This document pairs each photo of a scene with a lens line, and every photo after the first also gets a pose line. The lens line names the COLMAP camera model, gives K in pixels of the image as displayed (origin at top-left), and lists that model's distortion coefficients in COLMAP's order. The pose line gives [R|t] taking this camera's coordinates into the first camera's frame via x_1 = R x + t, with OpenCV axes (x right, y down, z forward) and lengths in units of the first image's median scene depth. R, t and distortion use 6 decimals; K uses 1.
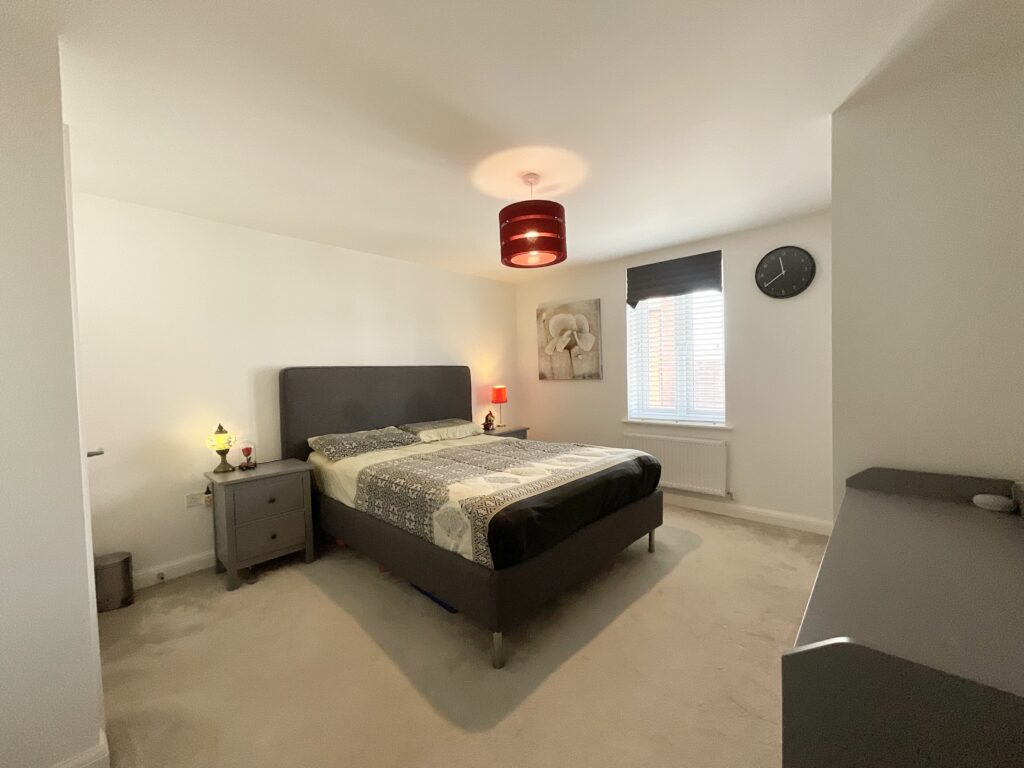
lens RADIAL K [[410.4, 0, 512.0], [0, 410.4, 384.9], [0, 0, 1]] dist [-0.001776, 0.000254]
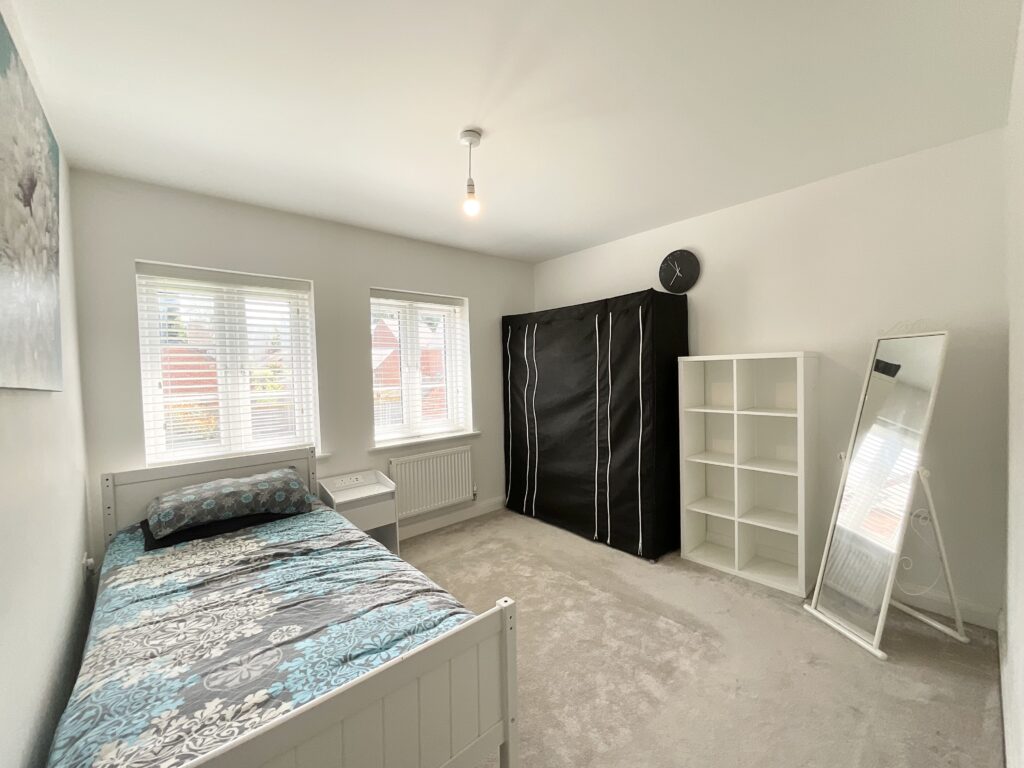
lens RADIAL K [[410.4, 0, 512.4], [0, 410.4, 383.0], [0, 0, 1]] dist [-0.001776, 0.000254]
pose [[0.064236, -0.008165, 0.997901, -0.488596], [0.049694, 0.998752, 0.004974, -0.024523], [-0.996697, 0.049270, 0.064562, 0.750980]]
